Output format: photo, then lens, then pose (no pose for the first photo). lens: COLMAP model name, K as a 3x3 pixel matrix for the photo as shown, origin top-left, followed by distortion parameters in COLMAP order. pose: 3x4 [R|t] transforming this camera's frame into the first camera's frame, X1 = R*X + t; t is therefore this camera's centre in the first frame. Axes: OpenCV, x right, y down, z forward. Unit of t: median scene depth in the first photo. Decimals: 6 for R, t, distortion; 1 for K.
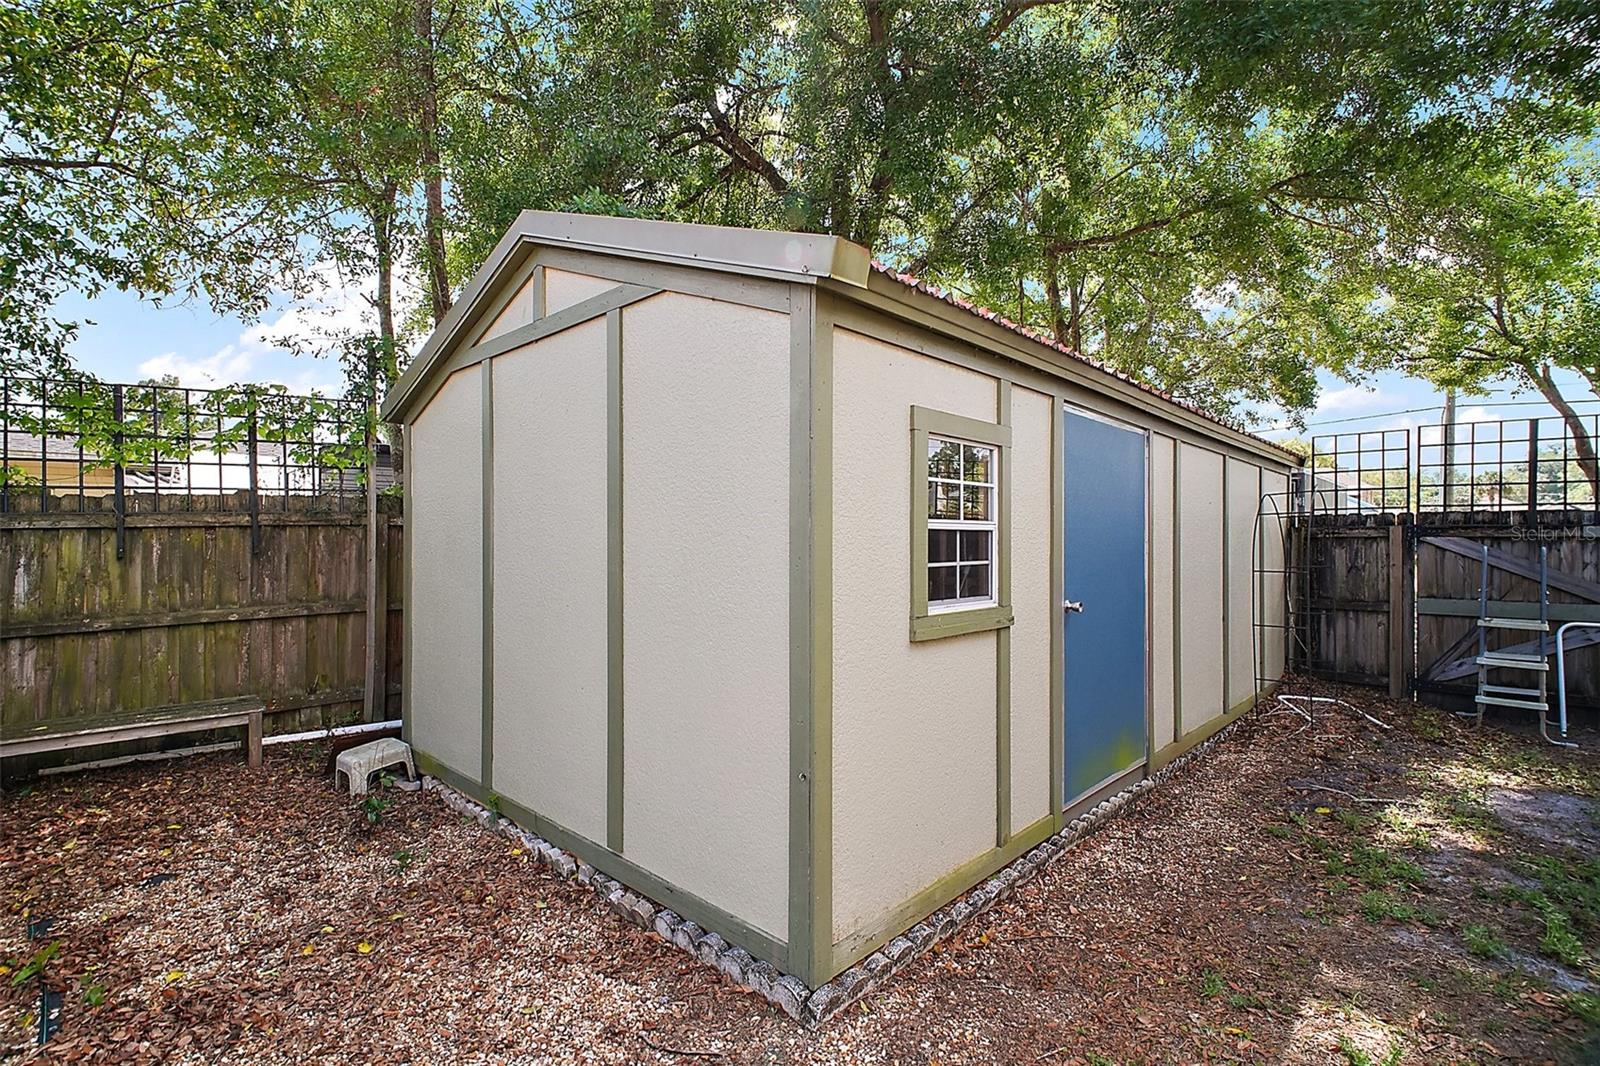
lens RADIAL K [[733.5, 0, 805.0], [0, 733.5, 526.0], [0, 0, 1]] dist [-0.016776, -0.000934]
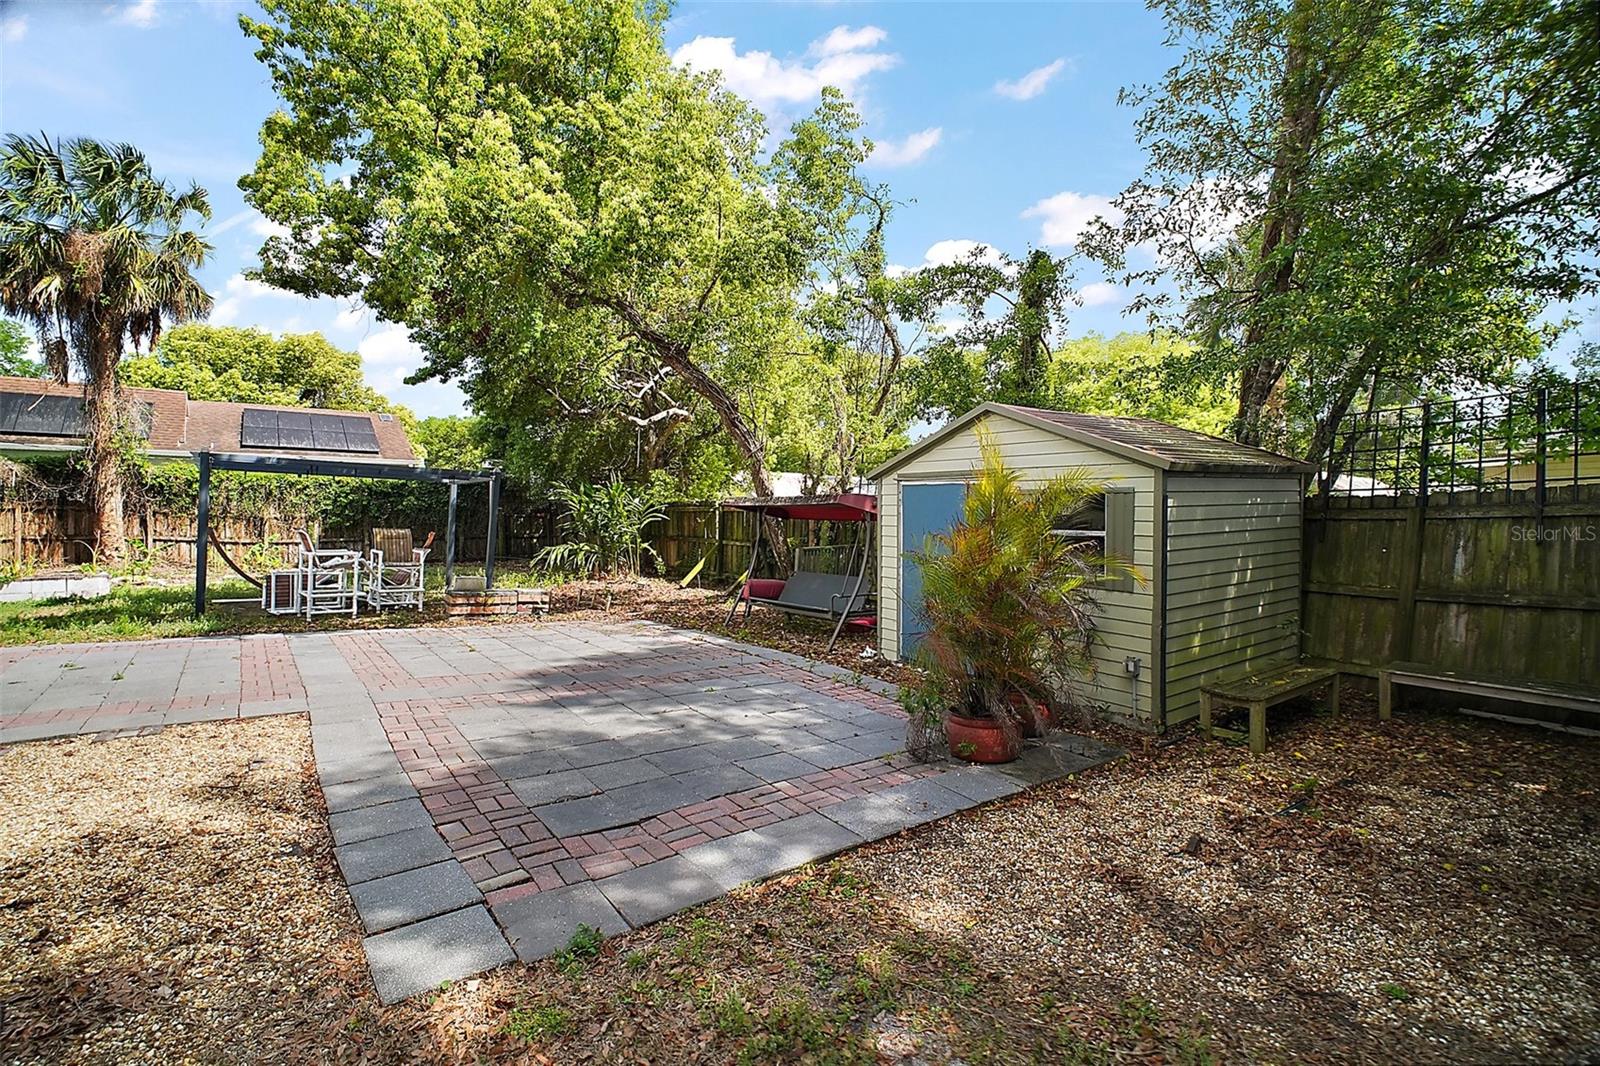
lens RADIAL K [[733.5, 0, 805.0], [0, 733.5, 526.0], [0, 0, 1]] dist [-0.016776, -0.000934]
pose [[-0.178571, 0.006691, -0.983904, 0.367881], [0.010547, 0.999932, 0.004886, -0.000135], [0.983871, -0.009505, -0.178629, 0.085664]]
